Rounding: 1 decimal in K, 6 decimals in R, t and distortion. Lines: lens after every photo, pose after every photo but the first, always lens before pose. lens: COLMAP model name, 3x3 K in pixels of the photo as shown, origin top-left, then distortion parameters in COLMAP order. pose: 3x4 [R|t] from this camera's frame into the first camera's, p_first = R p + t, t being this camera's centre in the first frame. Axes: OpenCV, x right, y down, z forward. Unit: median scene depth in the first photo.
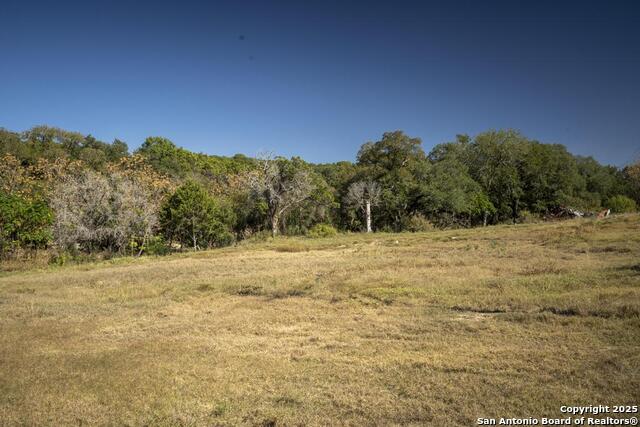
lens RADIAL K [[600.1, 0, 319.3], [0, 600.1, 217.7], [0, 0, 1]] dist [0.008695, 0.000000]
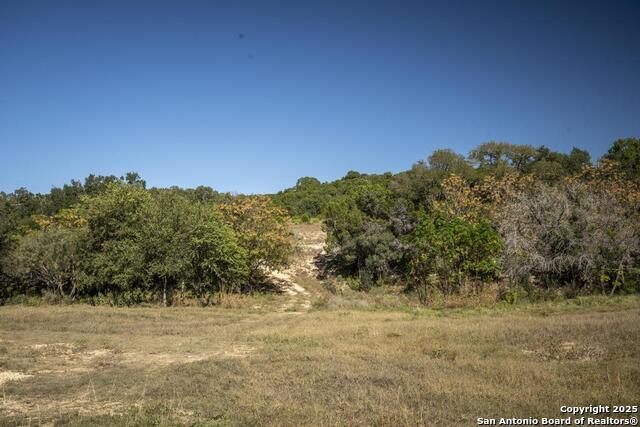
lens RADIAL K [[644.8, 0, 320.3], [0, 644.8, 216.5], [0, 0, 1]] dist [0.015821, 0.000000]
pose [[0.764112, -0.046187, -0.643428, -0.059689], [0.014414, 0.998407, -0.054550, 0.006586], [0.644923, 0.032408, 0.763560, 0.158318]]
